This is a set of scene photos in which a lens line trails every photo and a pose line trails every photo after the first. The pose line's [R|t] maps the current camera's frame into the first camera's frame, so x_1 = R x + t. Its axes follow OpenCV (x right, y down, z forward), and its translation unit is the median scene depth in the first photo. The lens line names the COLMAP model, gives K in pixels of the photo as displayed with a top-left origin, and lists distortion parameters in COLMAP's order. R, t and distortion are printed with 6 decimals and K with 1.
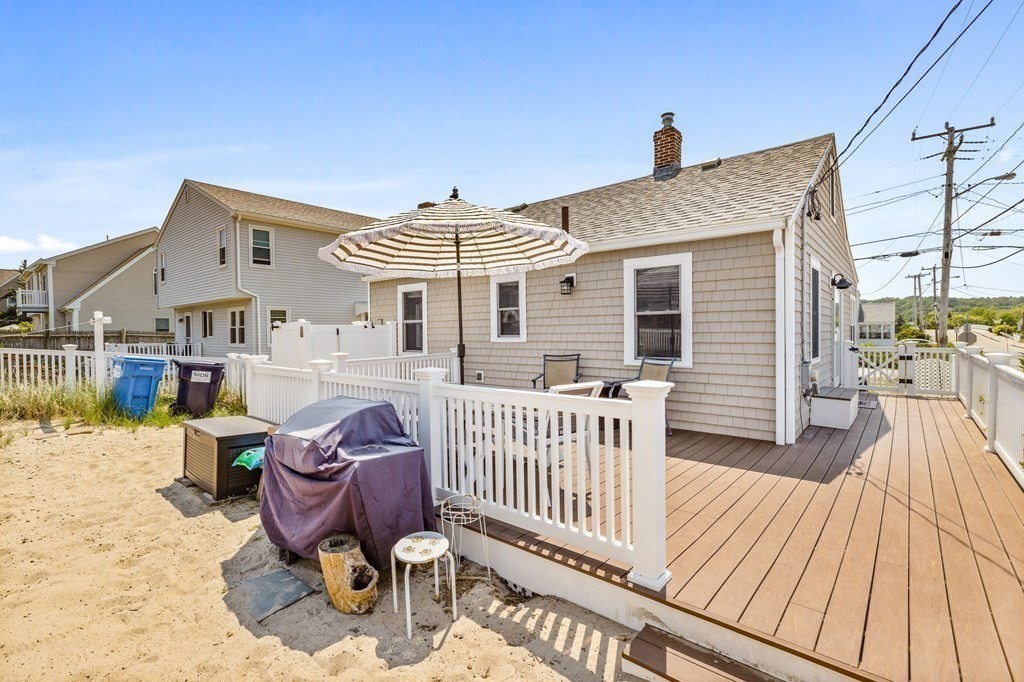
lens RADIAL K [[477.2, 0, 513.7], [0, 477.2, 338.8], [0, 0, 1]] dist [-0.007529, 0.002624]
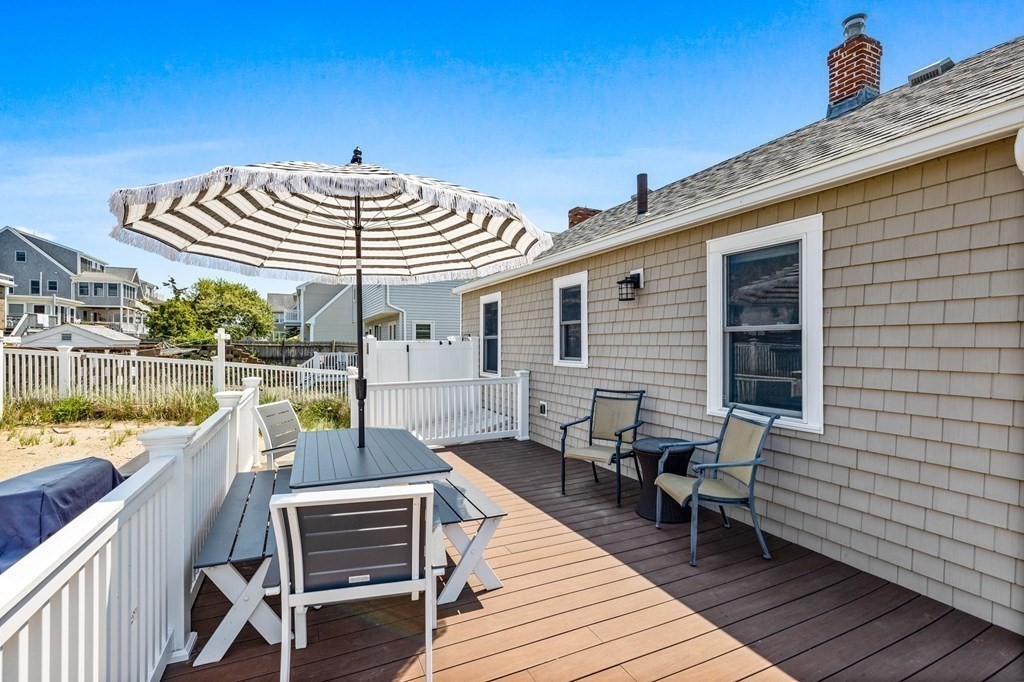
lens RADIAL K [[465.2, 0, 510.7], [0, 465.2, 340.5], [0, 0, 1]] dist [-0.008701, 0.004091]
pose [[0.904996, 0.007044, -0.425361, 0.241661], [-0.015082, 0.999766, -0.015534, -0.024334], [0.425152, 0.020474, 0.904890, 0.339889]]
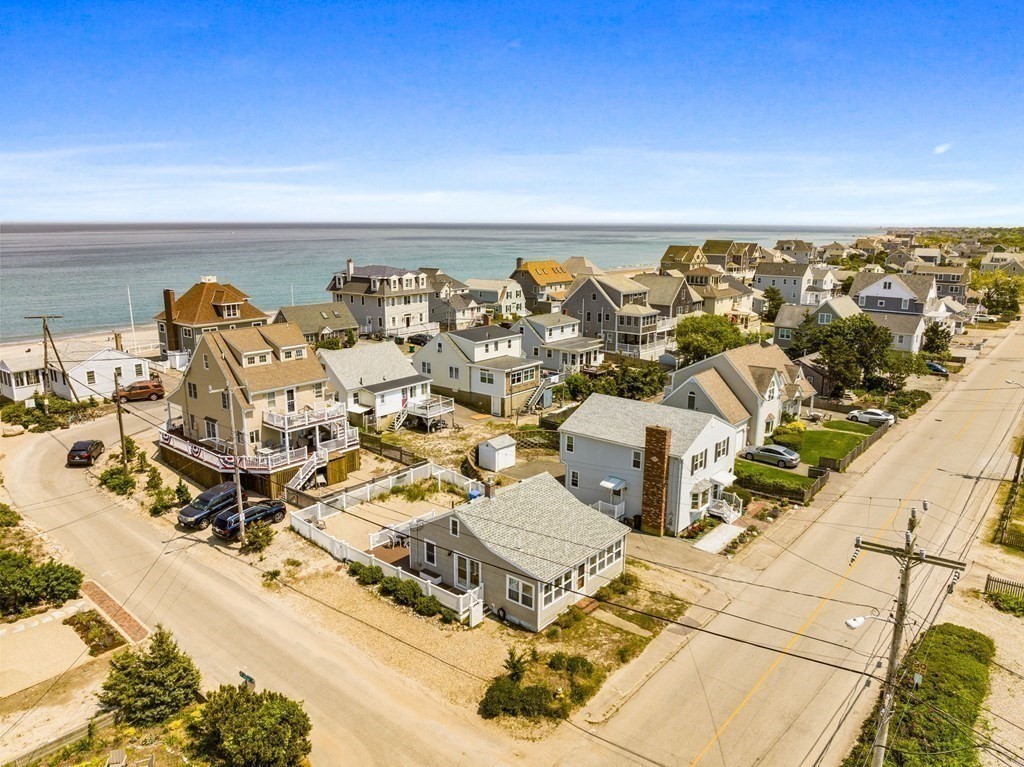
lens RADIAL K [[723.2, 0, 511.4], [0, 723.2, 389.0], [0, 0, 1]] dist [-0.034311, -0.004219]
pose [[-0.009010, 0.238507, -0.971099, 5.718568], [-0.022980, 0.970833, 0.238655, -2.638012], [0.999695, 0.024466, -0.003267, 1.547456]]
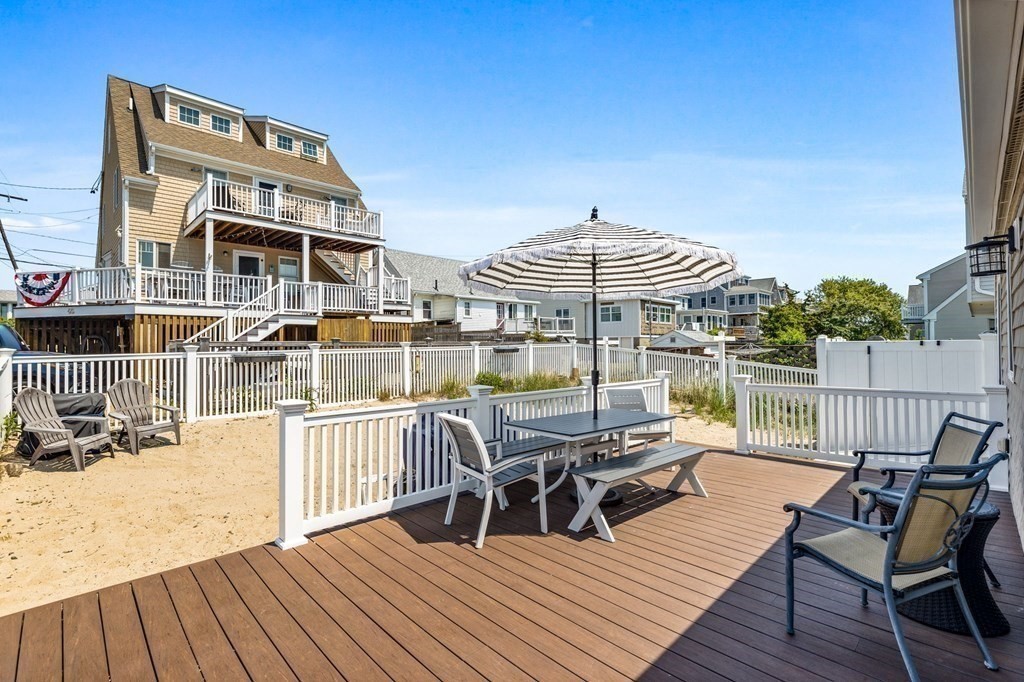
lens RADIAL K [[465.2, 0, 513.0], [0, 465.2, 337.8], [0, 0, 1]] dist [-0.008701, 0.004091]
pose [[-0.100800, -0.004783, -0.994895, 0.557447], [-0.009739, 0.999945, -0.003820, -0.032891], [0.994859, 0.009305, -0.100841, 0.633188]]
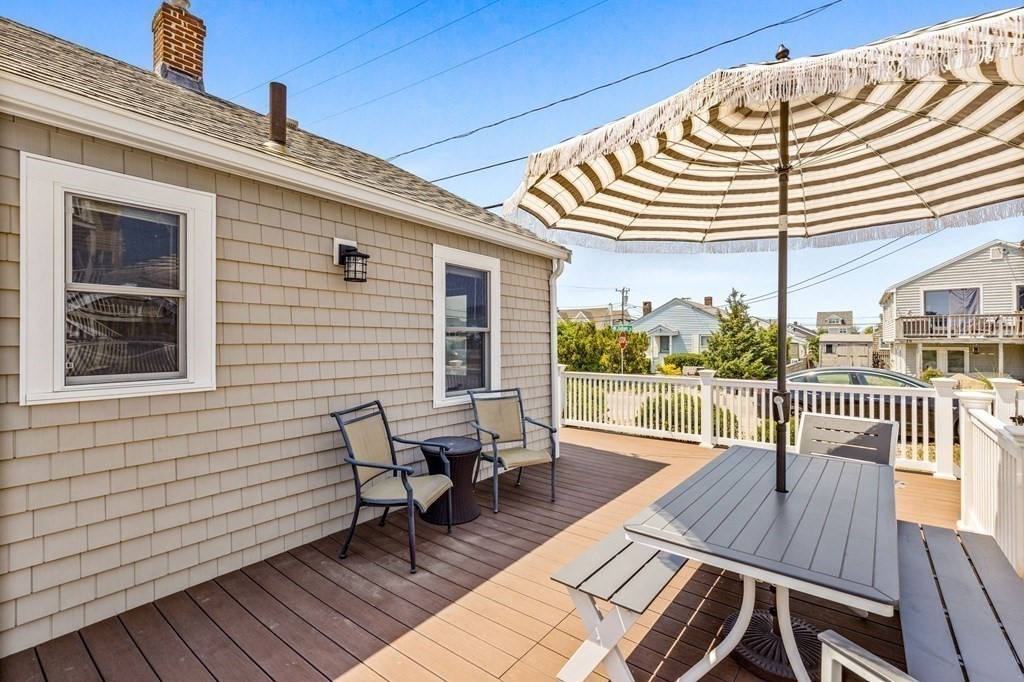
lens RADIAL K [[465.2, 0, 506.0], [0, 465.2, 336.7], [0, 0, 1]] dist [-0.008701, 0.004091]
pose [[-0.025724, 0.018970, 0.999489, -0.368702], [0.016753, 0.999688, -0.018542, -0.025841], [-0.999529, 0.016268, -0.026034, 0.864738]]
